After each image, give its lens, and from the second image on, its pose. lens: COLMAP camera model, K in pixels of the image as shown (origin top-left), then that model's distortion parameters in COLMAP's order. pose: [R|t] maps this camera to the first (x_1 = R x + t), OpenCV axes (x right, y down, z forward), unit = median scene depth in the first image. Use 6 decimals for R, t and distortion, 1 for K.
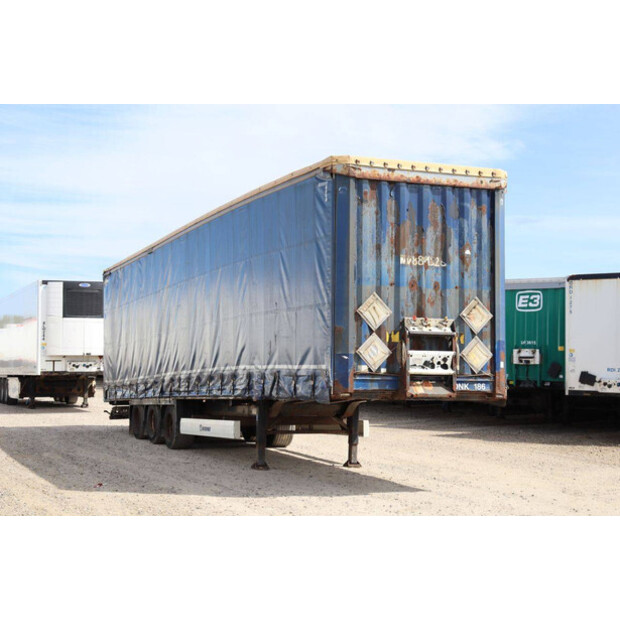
lens RADIAL K [[1090.5, 0, 309.9], [0, 1090.5, 310.5], [0, 0, 1]] dist [0.198132, 0.047238]
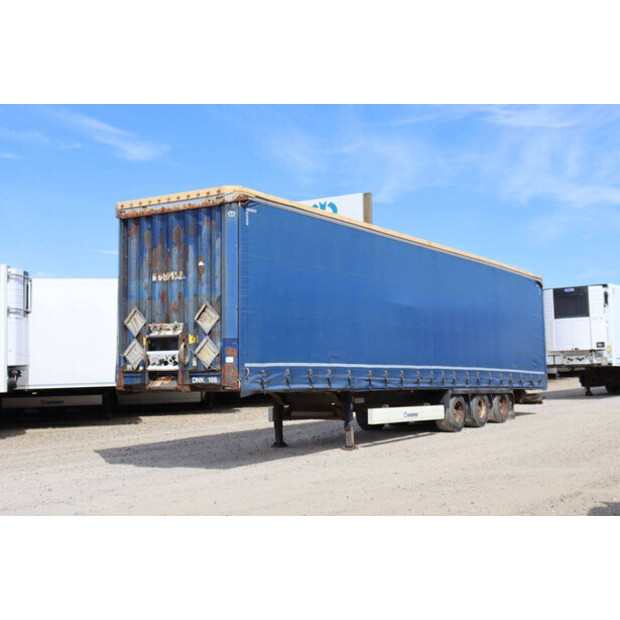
lens RADIAL K [[888.3, 0, 309.7], [0, 888.3, 313.3], [0, 0, 1]] dist [0.058379, 0.048701]
pose [[0.561596, -0.073492, -0.824141, 0.996419], [0.072455, 0.996589, -0.039497, 0.045220], [0.824233, -0.037532, 0.565006, 0.572288]]
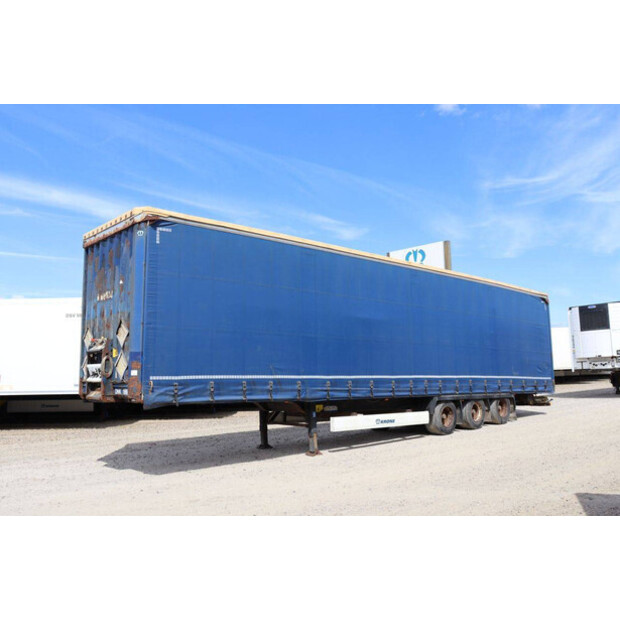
lens RADIAL K [[577.3, 0, 310.4], [0, 577.3, 307.2], [0, 0, 1]] dist [-0.094350, 0.017939]
pose [[0.334710, -0.126255, -0.933825, 0.827602], [0.078117, 0.991290, -0.106025, 0.060809], [0.939078, -0.037459, 0.341658, 0.997385]]
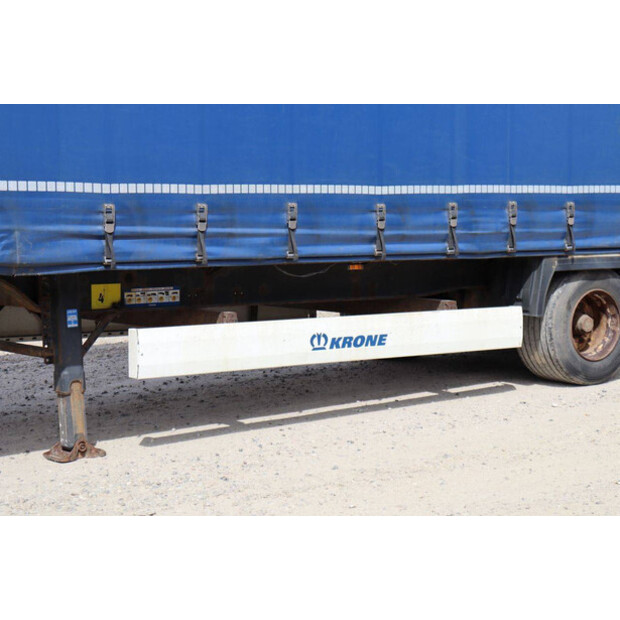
lens RADIAL K [[1472.5, 0, 308.9], [0, 1472.5, 311.0], [0, 0, 1]] dist [0.347368, 0.705299]
pose [[0.267747, 0.067590, -0.961115, 0.655409], [0.075005, 0.993047, 0.090731, 0.074638], [0.960565, -0.096381, 0.260816, 1.208600]]
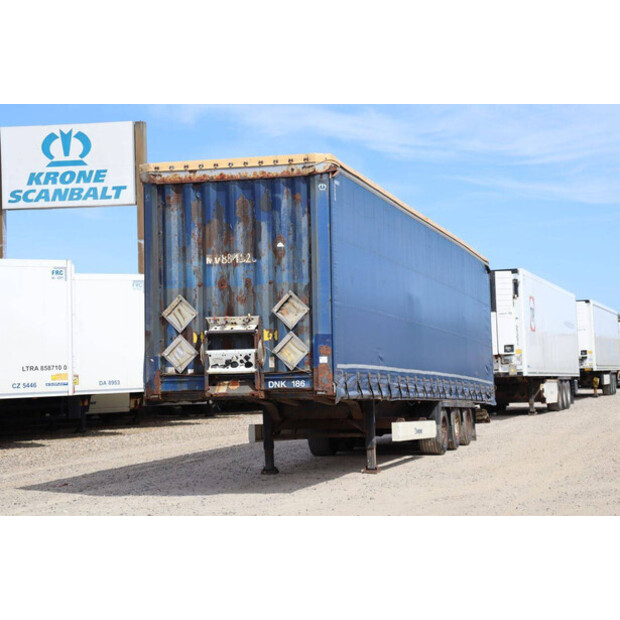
lens RADIAL K [[1457.5, 0, 327.7], [0, 1457.5, 317.5], [0, 0, 1]] dist [0.341029, 0.273481]
pose [[0.796942, -0.058485, -0.601218, 0.963195], [0.069167, 0.997591, -0.005359, 0.020691], [0.600082, -0.037314, 0.799067, -0.004063]]
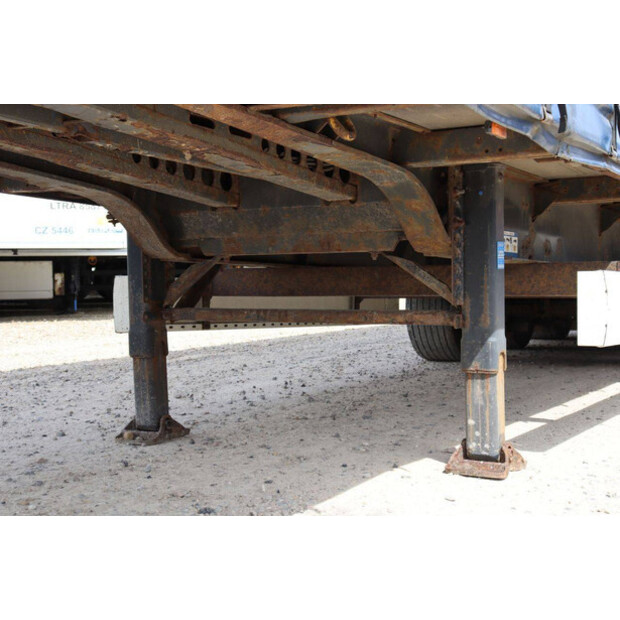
lens RADIAL K [[888.3, 0, 309.7], [0, 888.3, 313.3], [0, 0, 1]] dist [0.058379, 0.048701]
pose [[0.607096, 0.004828, -0.794614, 0.208444], [0.061945, 0.996651, 0.053382, 0.124555], [0.792210, -0.081630, 0.604764, 1.093435]]
